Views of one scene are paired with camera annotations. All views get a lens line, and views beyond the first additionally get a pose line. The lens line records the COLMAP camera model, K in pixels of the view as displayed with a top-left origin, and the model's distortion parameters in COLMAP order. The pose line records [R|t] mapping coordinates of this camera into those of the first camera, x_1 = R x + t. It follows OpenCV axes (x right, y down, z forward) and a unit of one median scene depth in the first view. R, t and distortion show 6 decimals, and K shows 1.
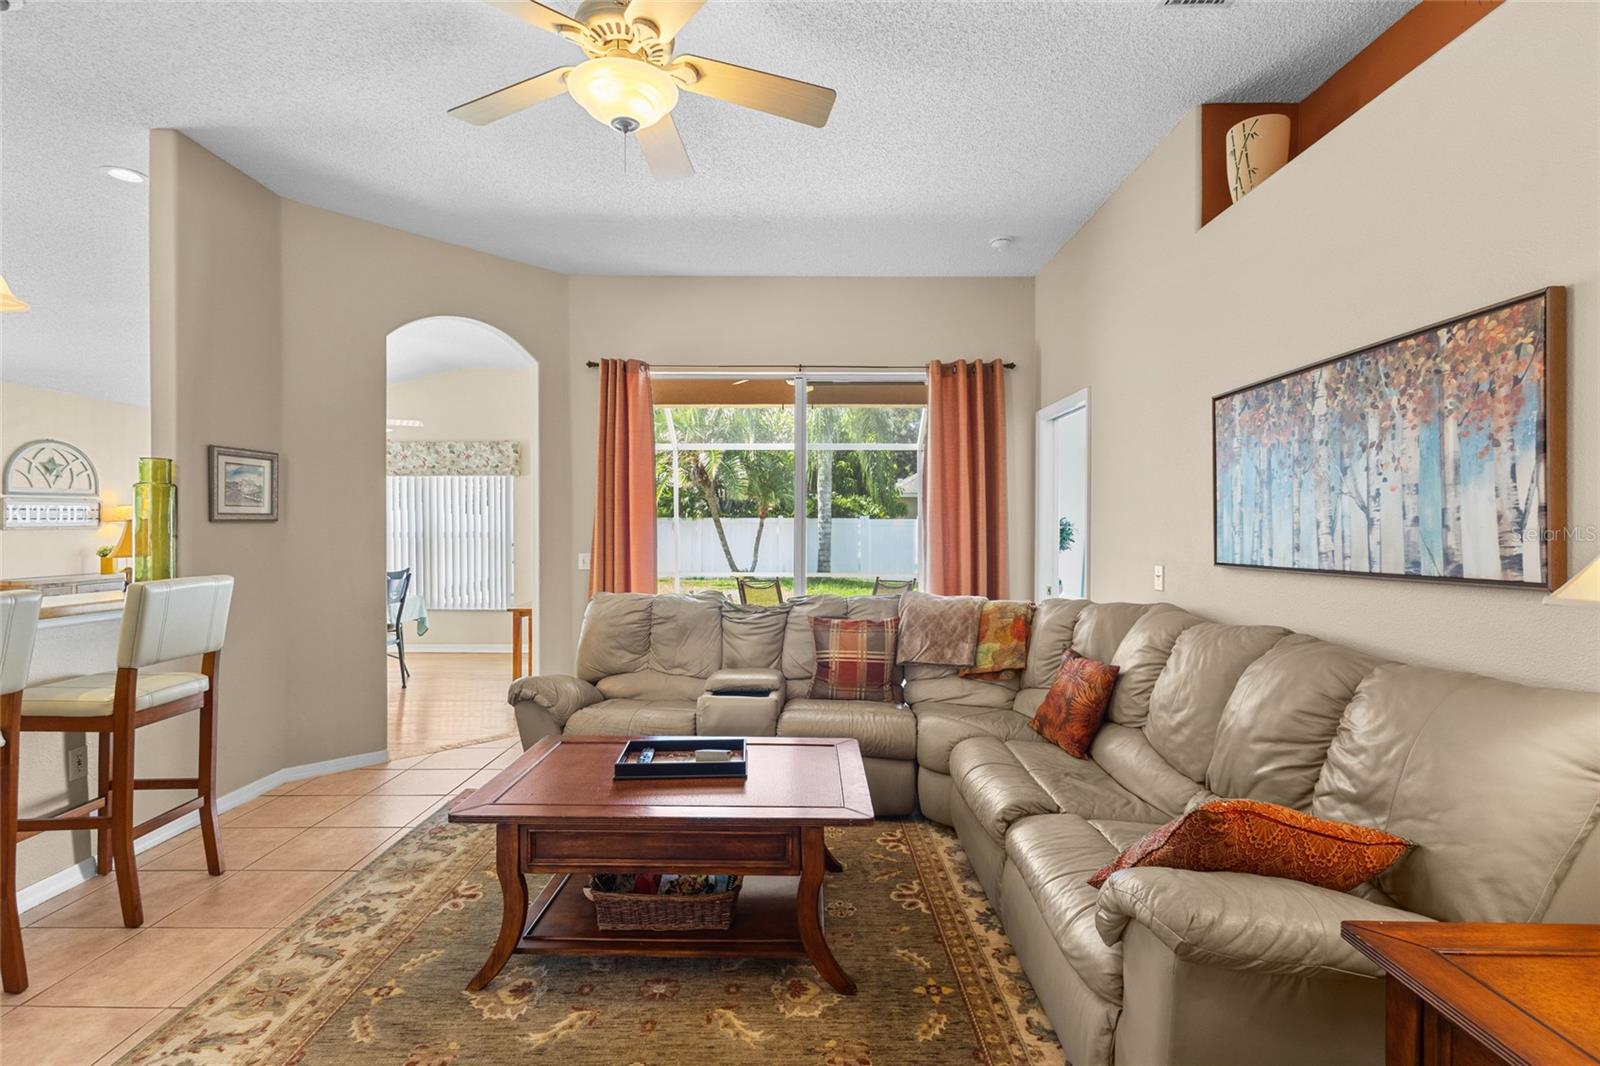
lens RADIAL K [[741.9, 0, 793.4], [0, 741.9, 543.8], [0, 0, 1]] dist [0.005619, 0.000144]
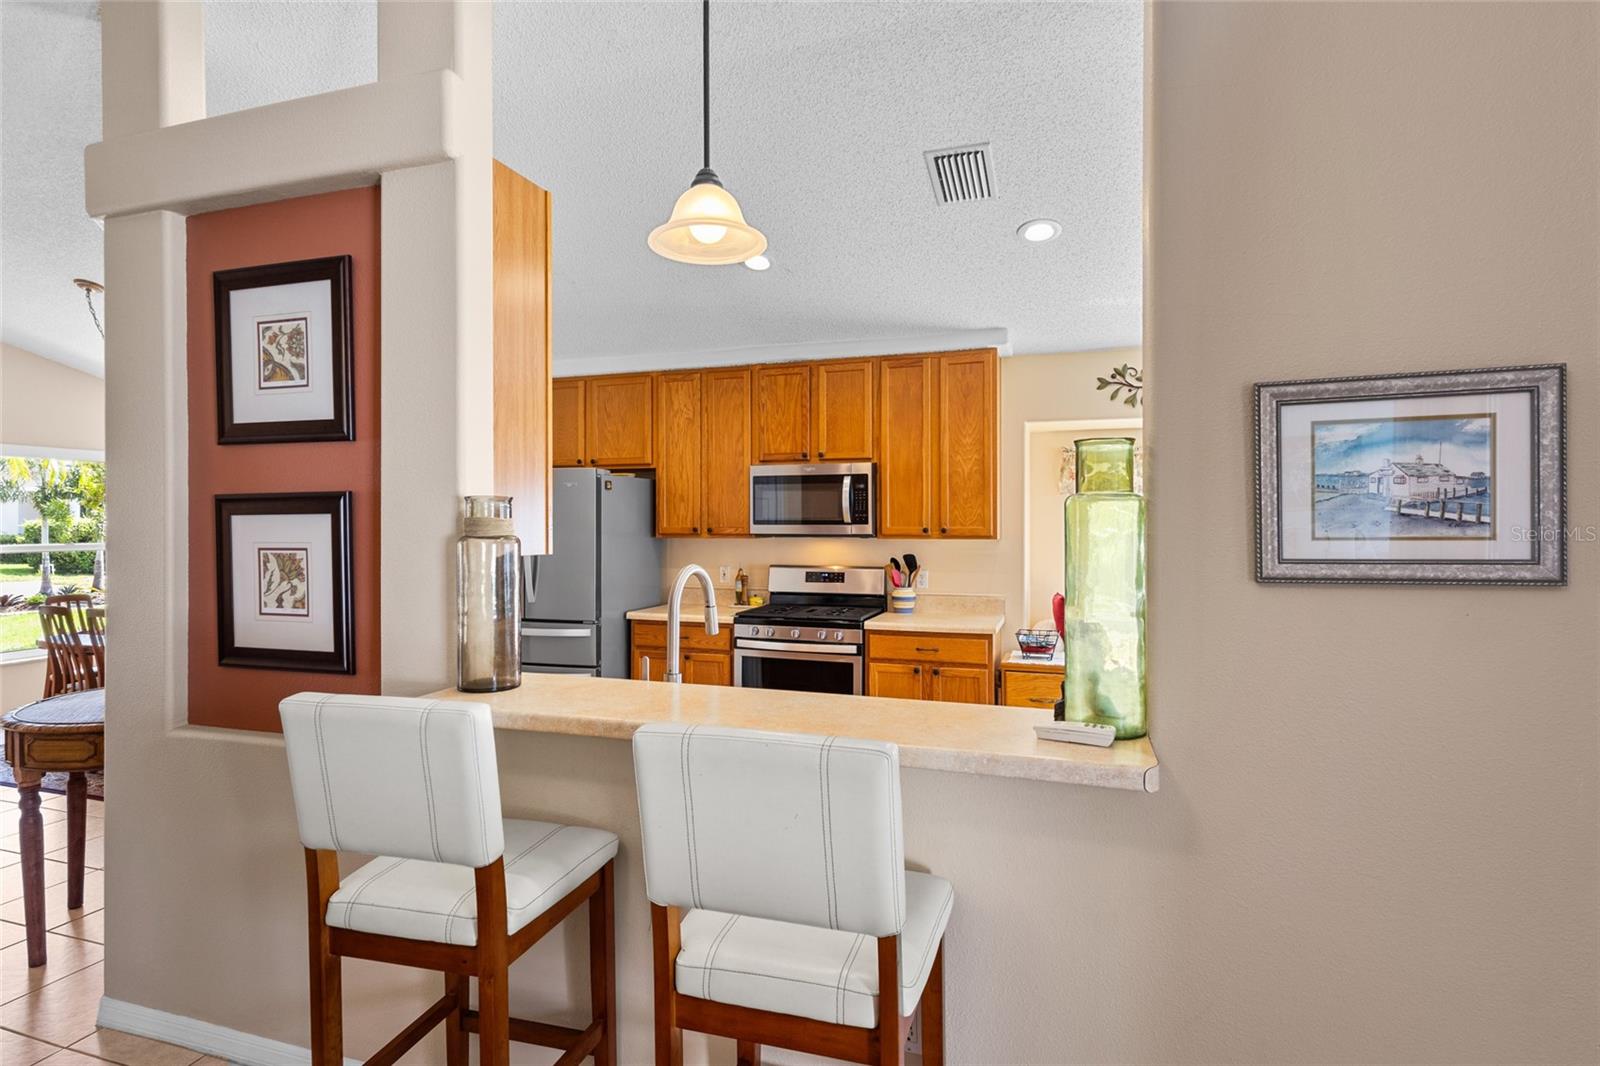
lens RADIAL K [[813.0, 0, 799.7], [0, 813.0, 522.2], [0, 0, 1]] dist [0.006136, 0.002966]
pose [[-0.320623, -0.000818, -0.947207, -0.394175], [-0.018709, 0.999810, 0.005469, -0.075979], [0.947022, 0.019474, -0.320577, 1.179313]]
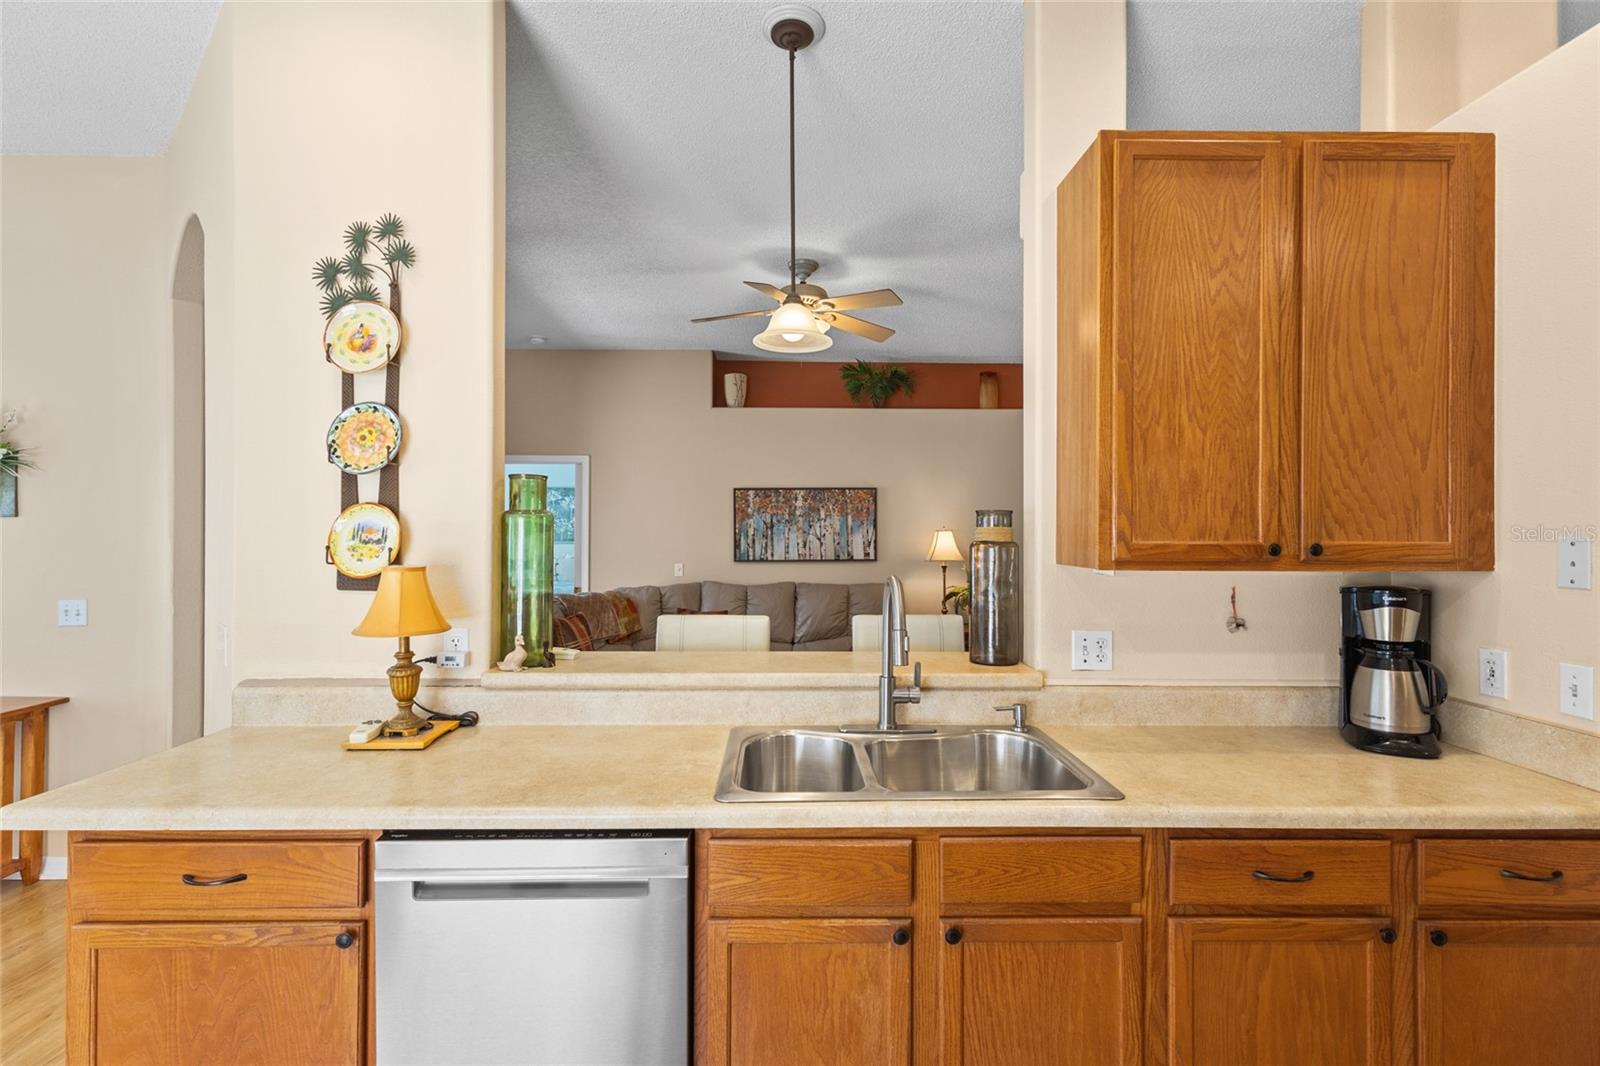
lens RADIAL K [[741.9, 0, 798.3], [0, 741.9, 528.8], [0, 0, 1]] dist [0.005619, 0.000144]
pose [[-0.010920, 0.001188, 0.999940, -1.869231], [0.016383, 0.999865, -0.001009, -0.071448], [-0.999806, 0.016371, -0.010938, 0.892040]]
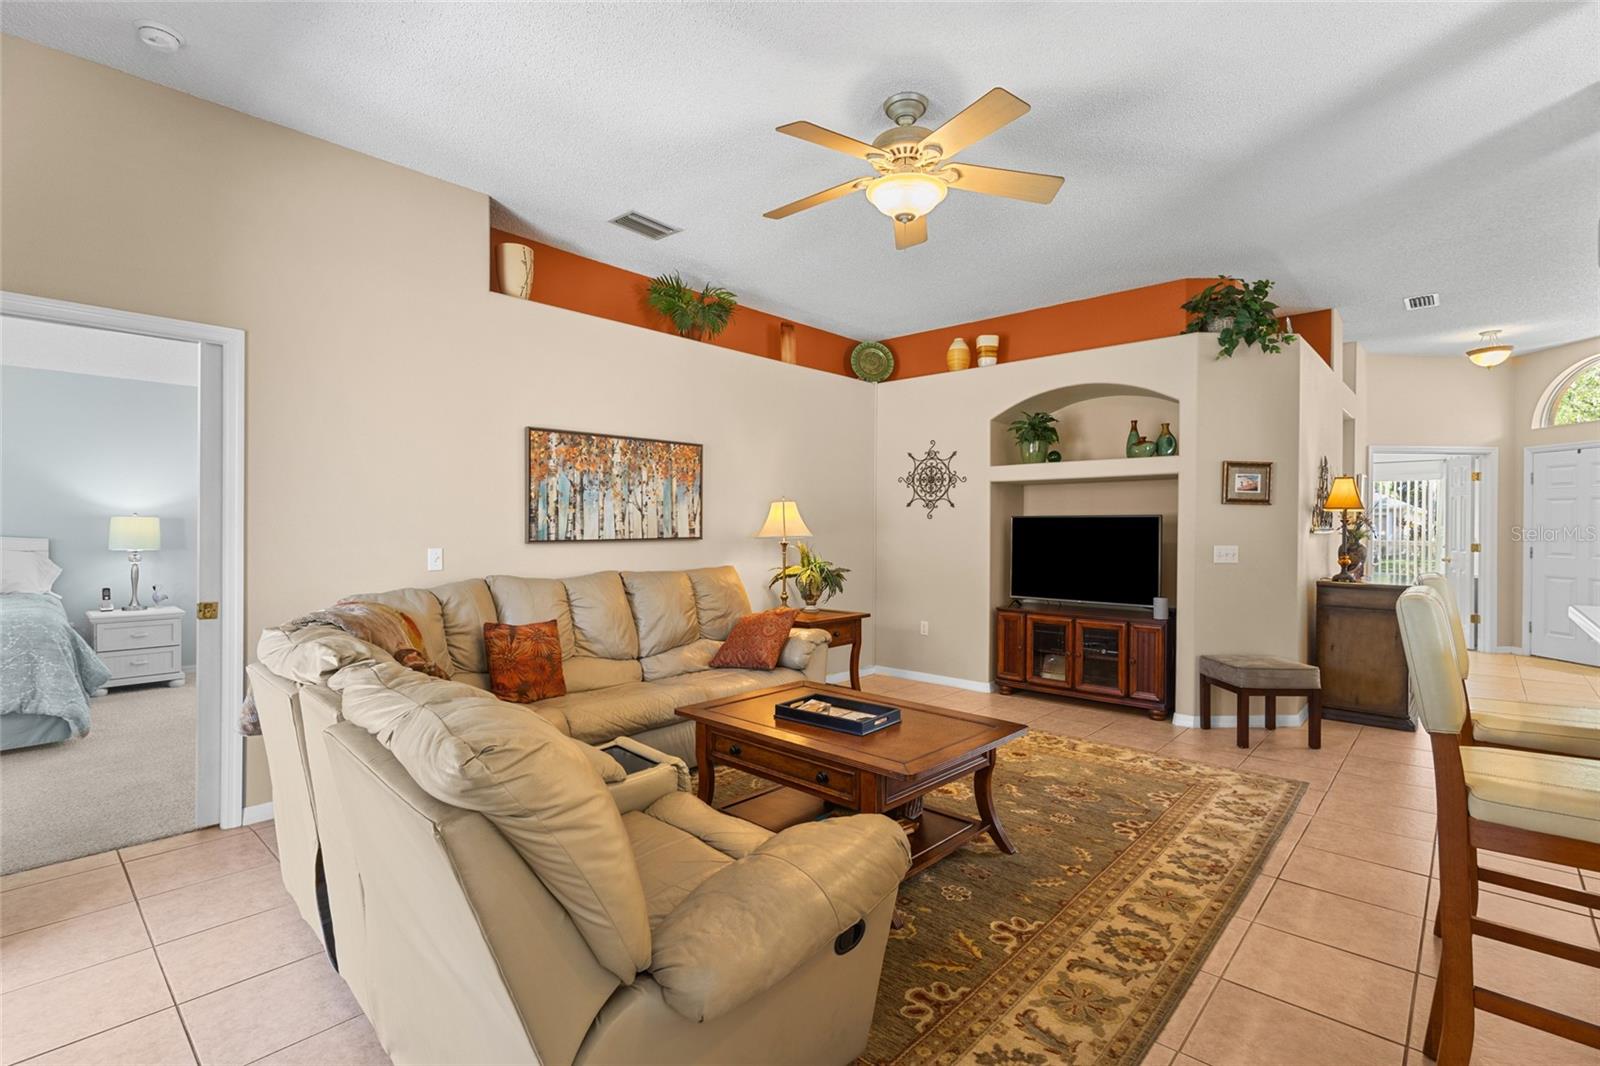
lens RADIAL K [[741.9, 0, 801.3], [0, 741.9, 528.7], [0, 0, 1]] dist [0.005619, 0.000144]
pose [[-0.739926, -0.006046, 0.672661, -0.869320], [0.008272, 0.999802, 0.018085, -0.021739], [-0.672638, 0.018946, -0.739729, 1.851658]]
